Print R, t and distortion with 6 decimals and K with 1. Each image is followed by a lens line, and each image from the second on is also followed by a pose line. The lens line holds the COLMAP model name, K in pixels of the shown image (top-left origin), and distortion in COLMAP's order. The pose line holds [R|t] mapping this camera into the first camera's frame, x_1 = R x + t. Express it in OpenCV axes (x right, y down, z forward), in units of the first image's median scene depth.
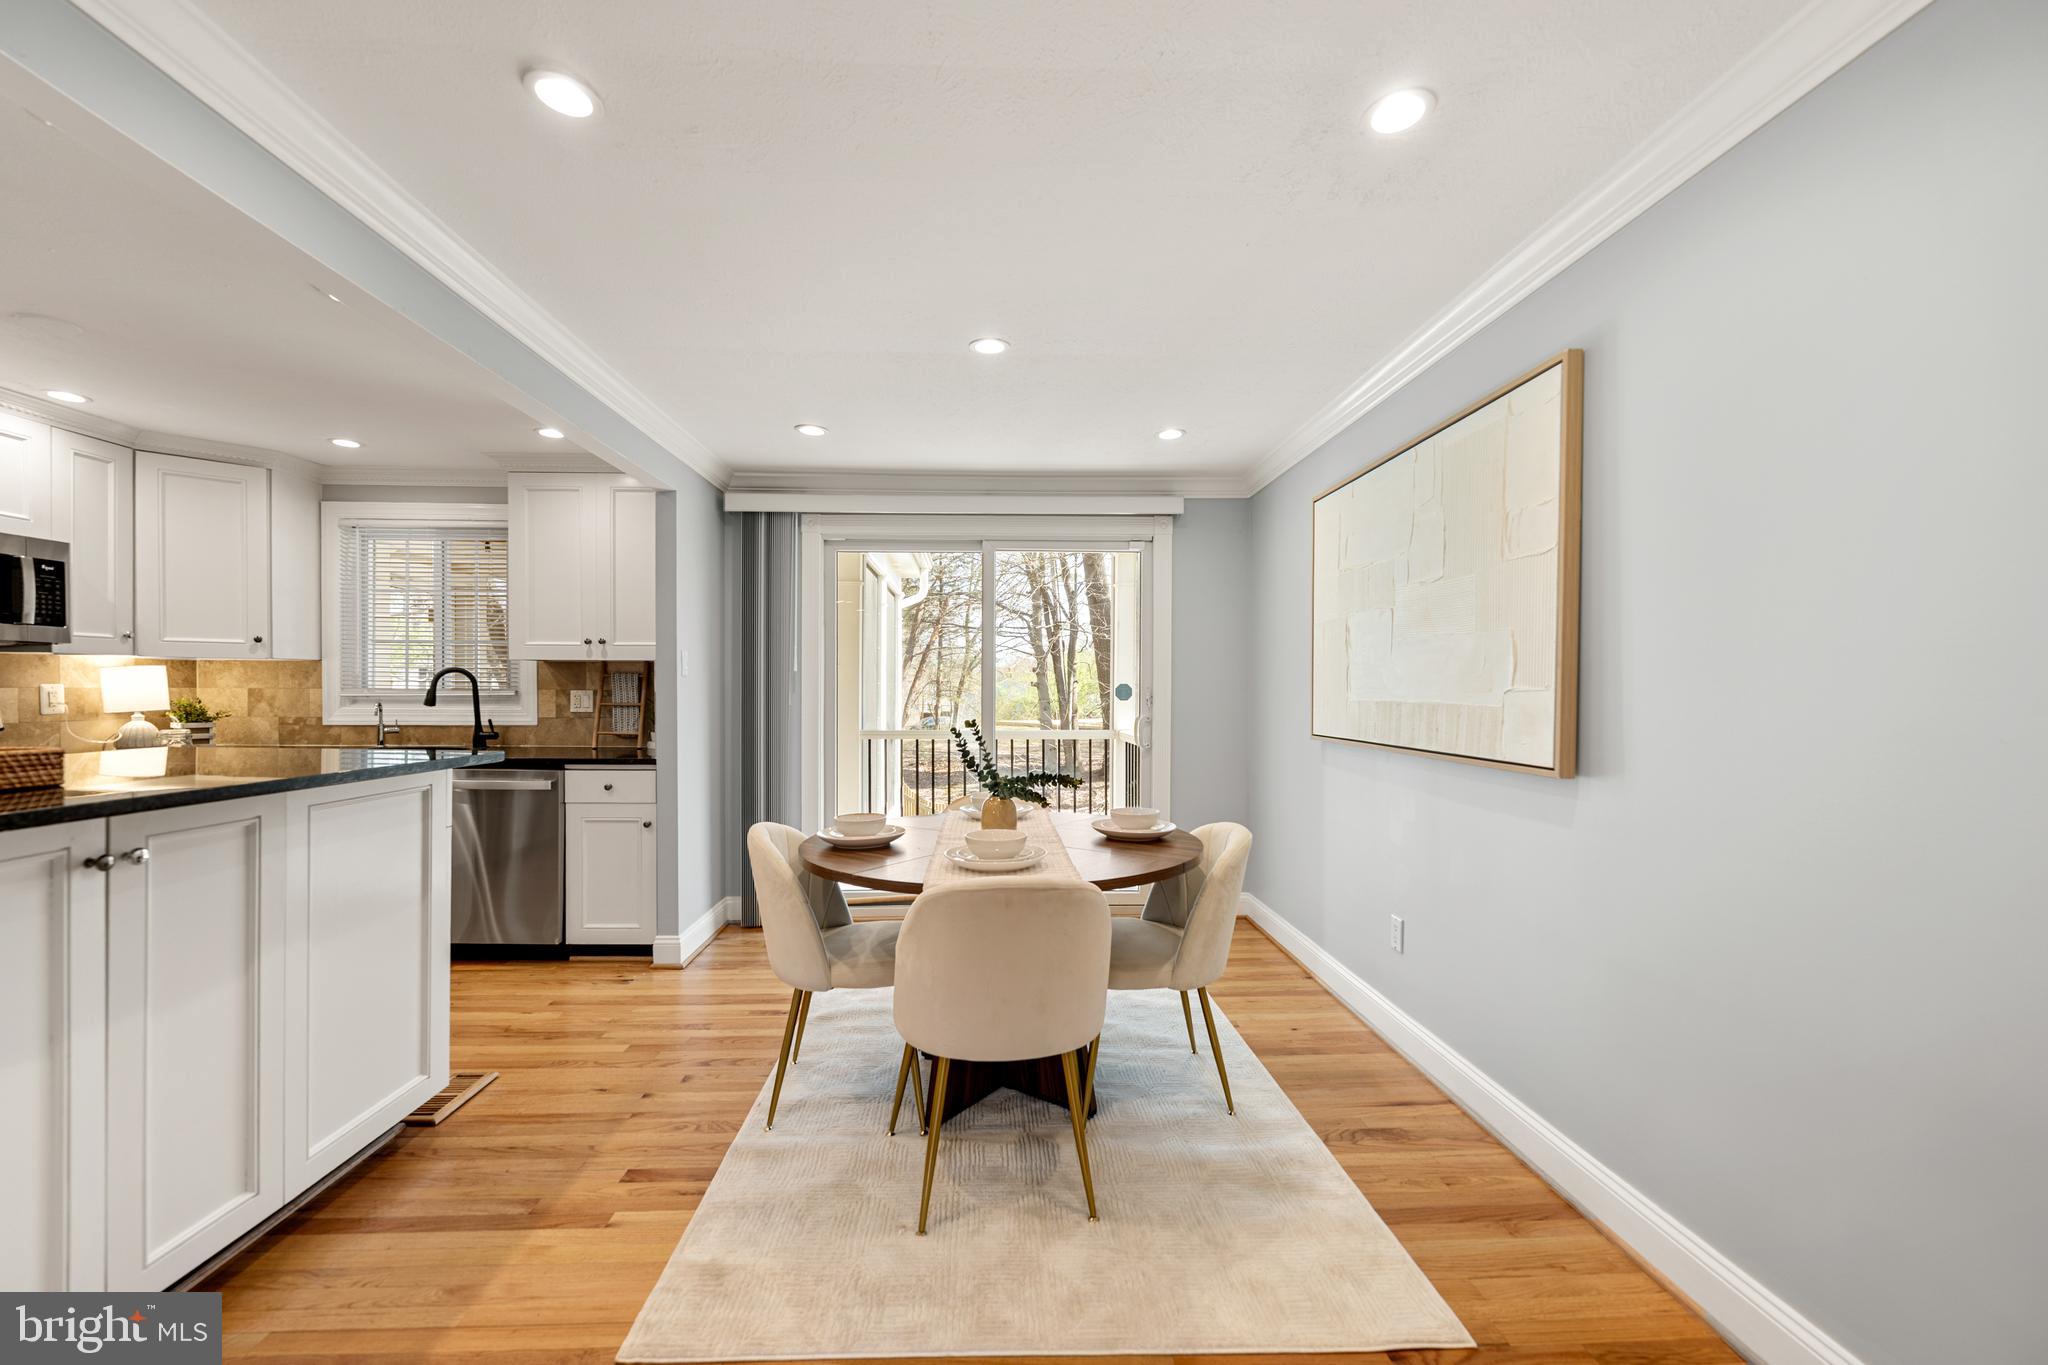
lens RADIAL K [[821.9, 0, 1020.9], [0, 821.9, 696.9], [0, 0, 1]] dist [-0.002900, 0.001364]
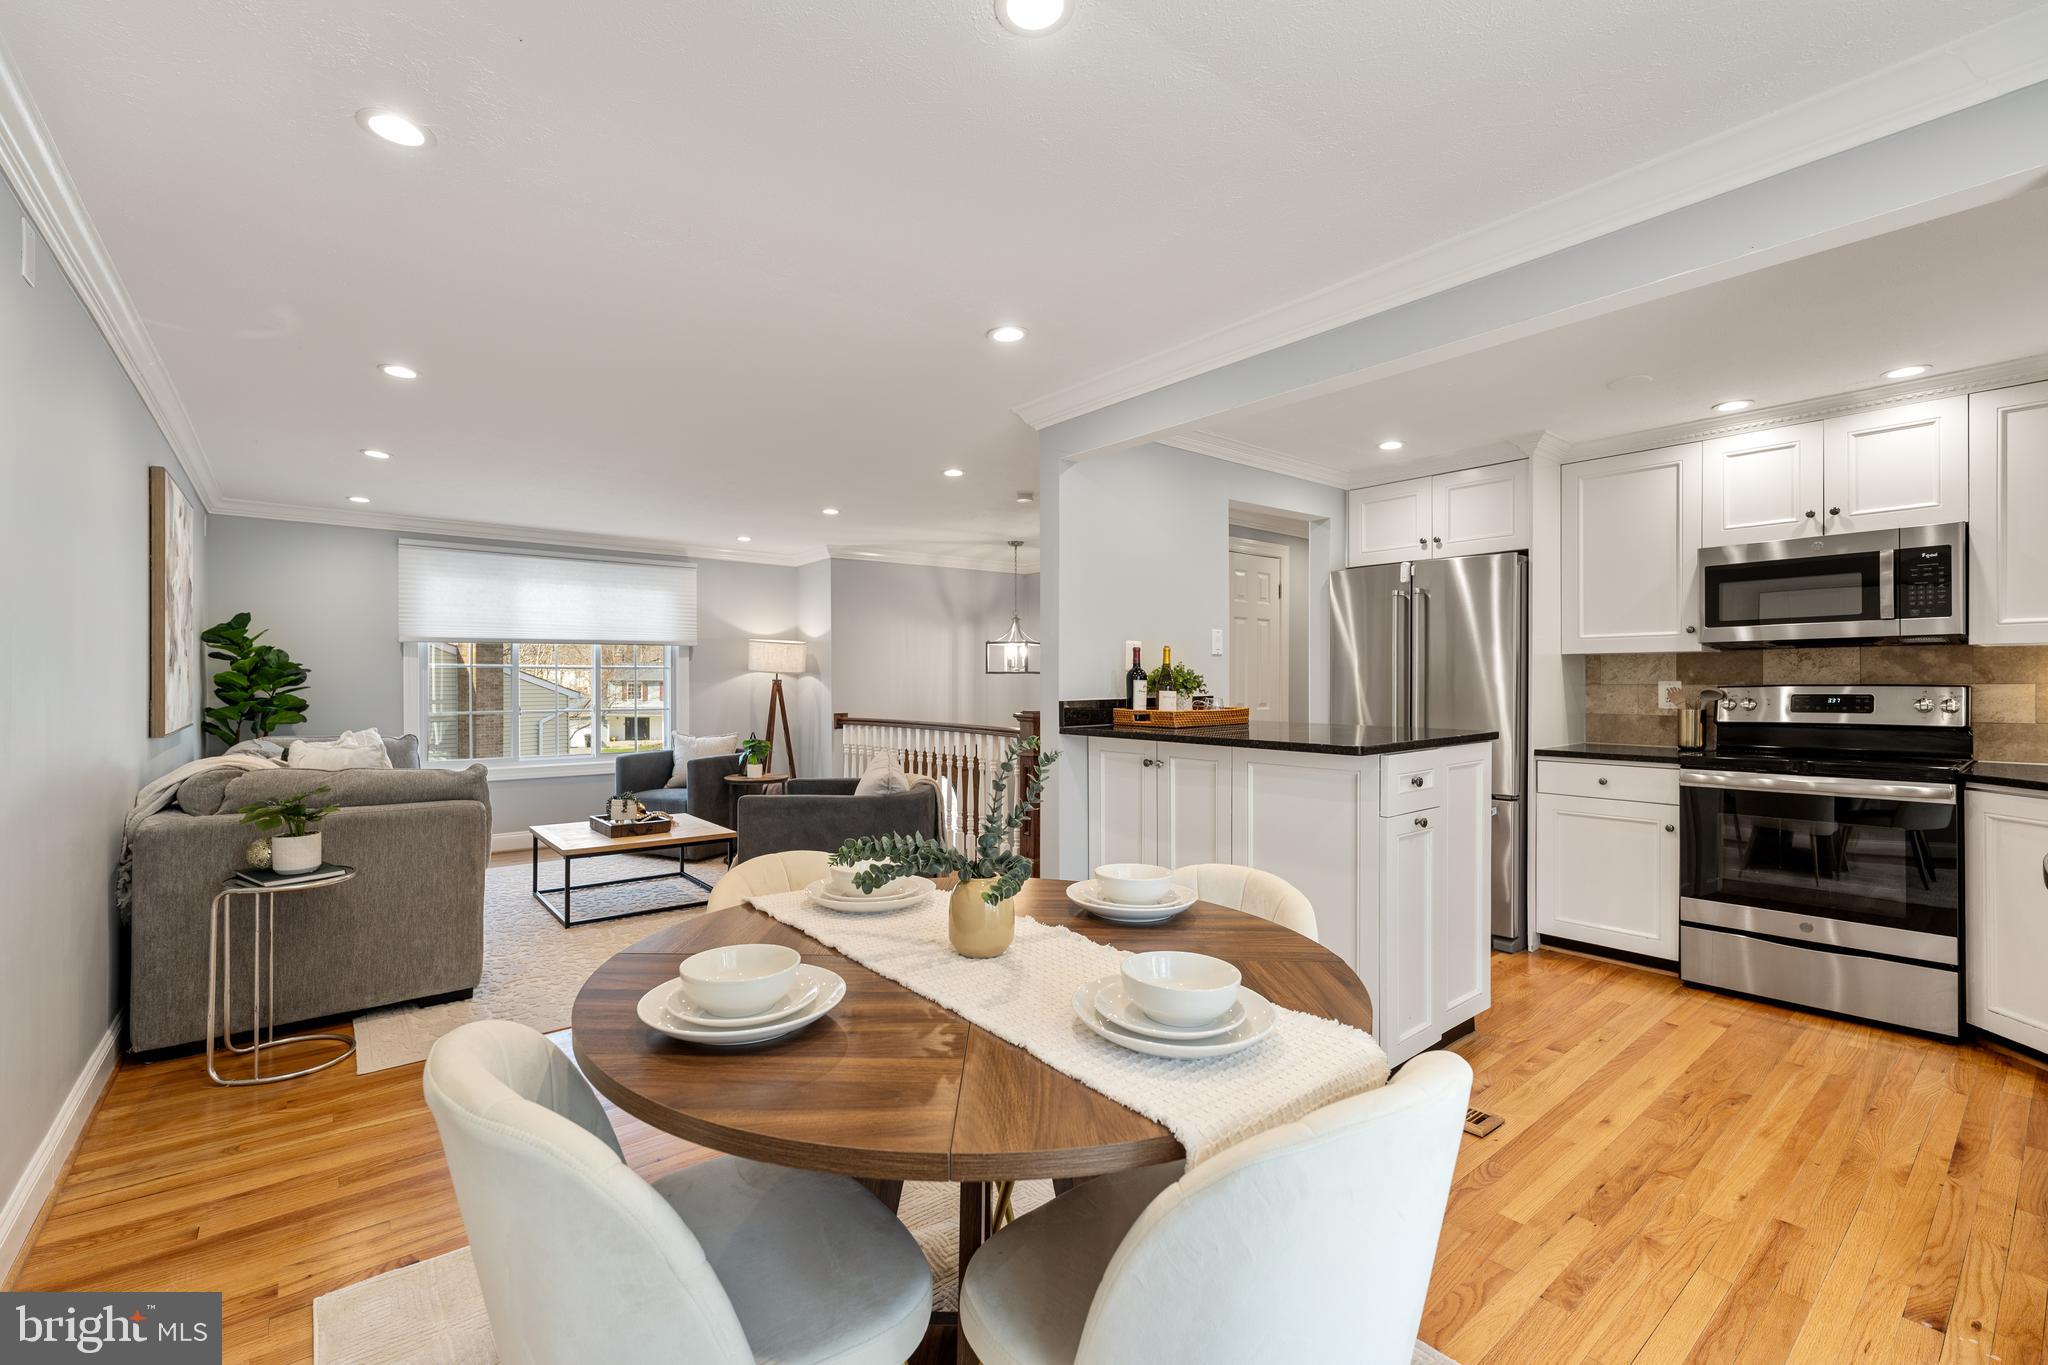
lens RADIAL K [[876.6, 0, 1015.4], [0, 876.6, 686.5], [0, 0, 1]] dist [-0.000456, 0.000724]
pose [[-0.806692, -0.000919, -0.590971, 0.182958], [-0.007200, 0.999940, 0.008273, -0.006659], [0.590928, 0.010929, -0.806650, 0.903133]]
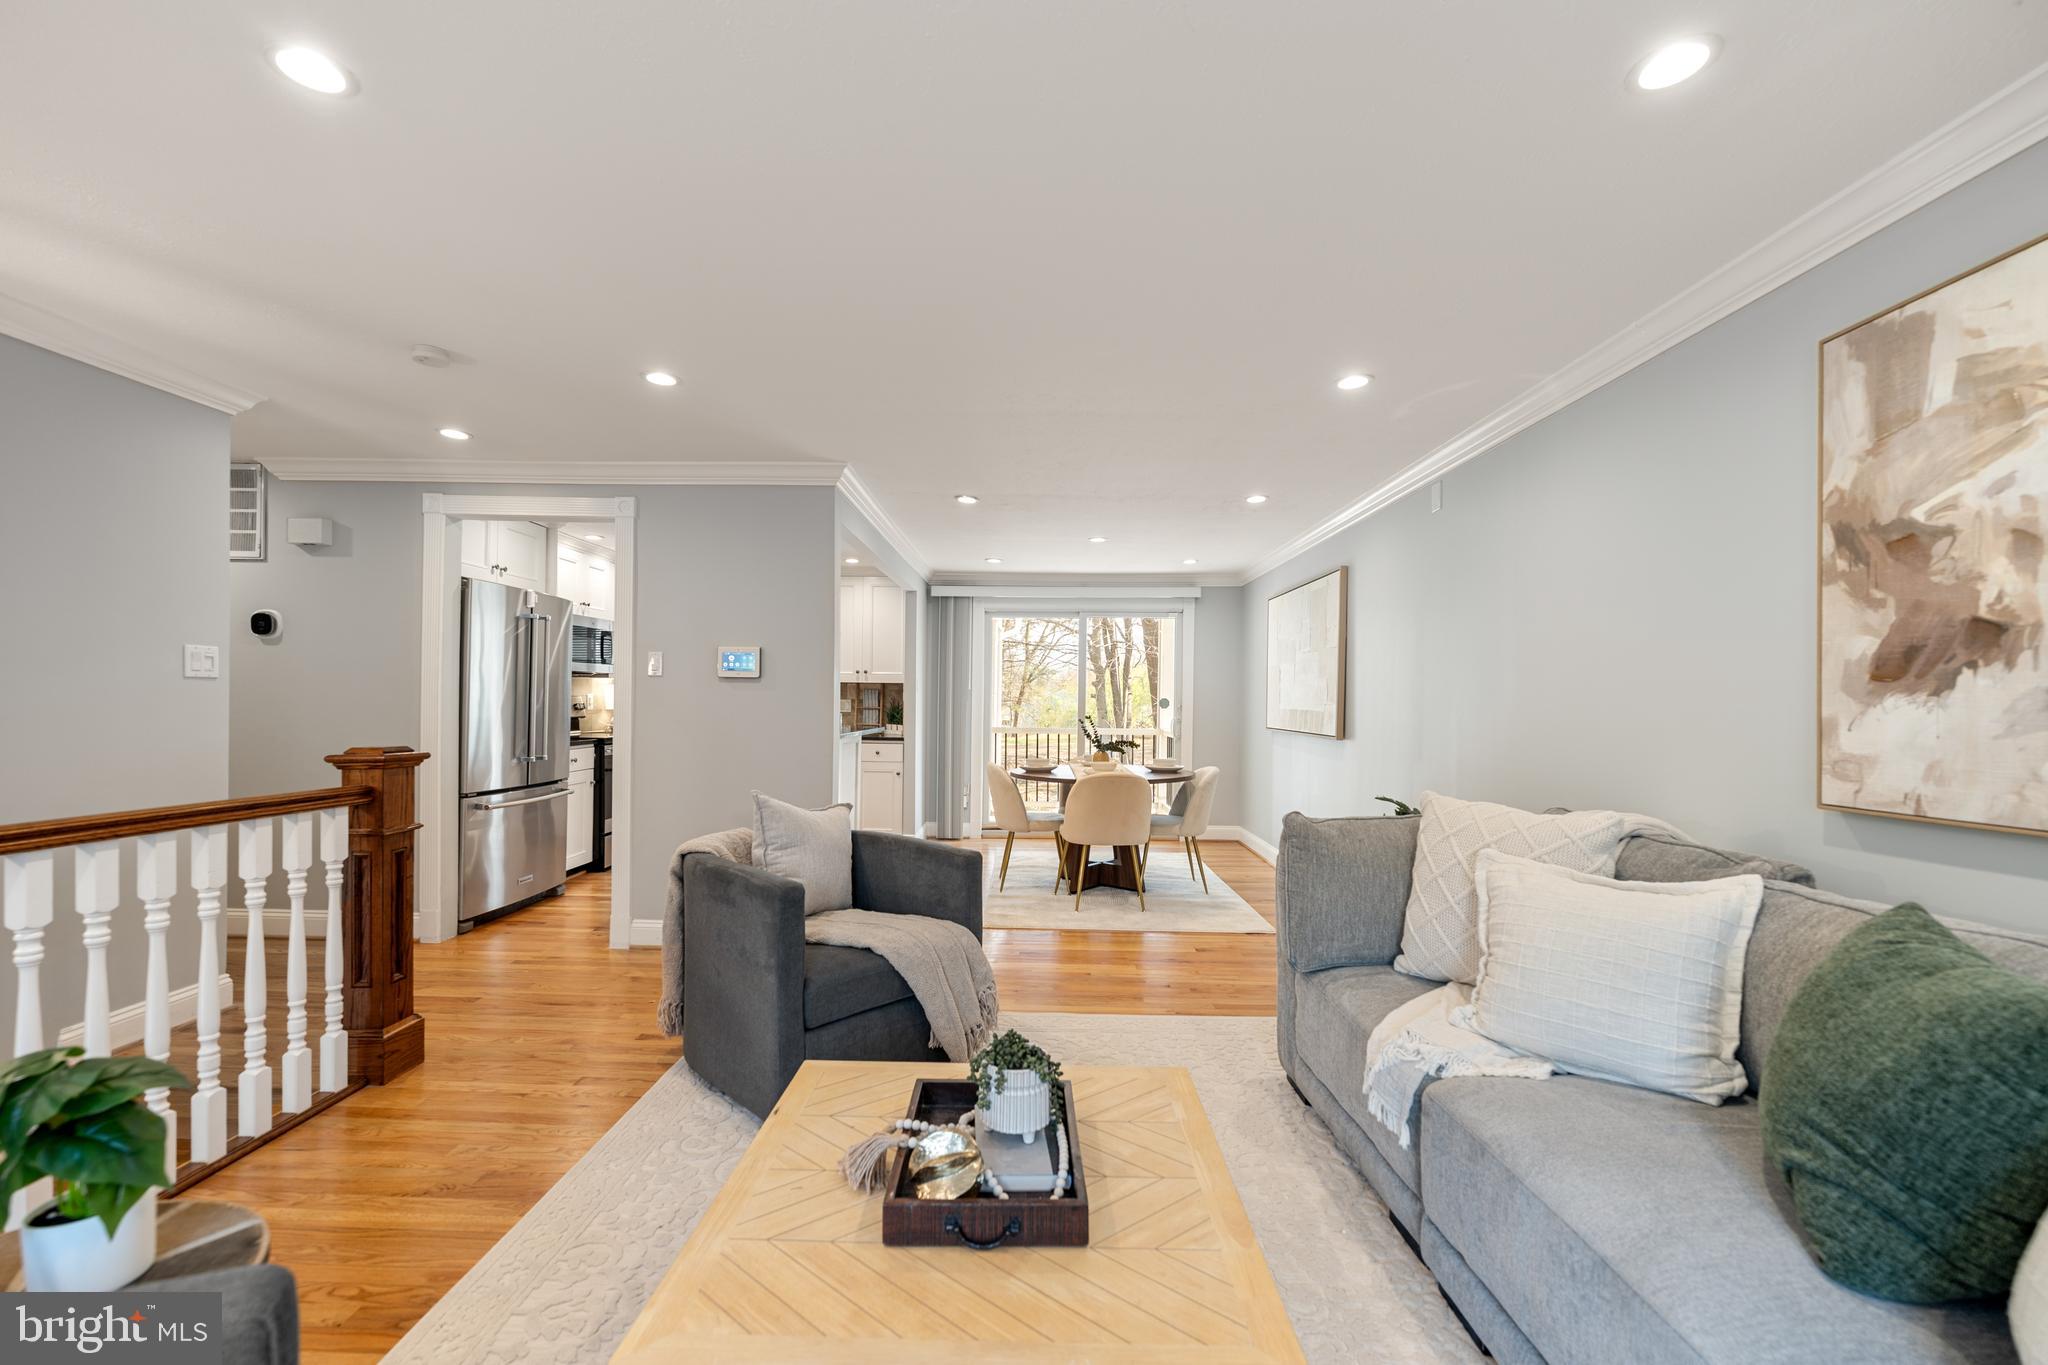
lens RADIAL K [[821.9, 0, 1019.6], [0, 821.9, 705.6], [0, 0, 1]] dist [-0.002900, 0.001364]
pose [[0.997949, 0.009329, -0.063338, -0.063351], [-0.009473, 0.999953, -0.001976, 0.004935], [0.063317, 0.002572, 0.997990, -0.691524]]
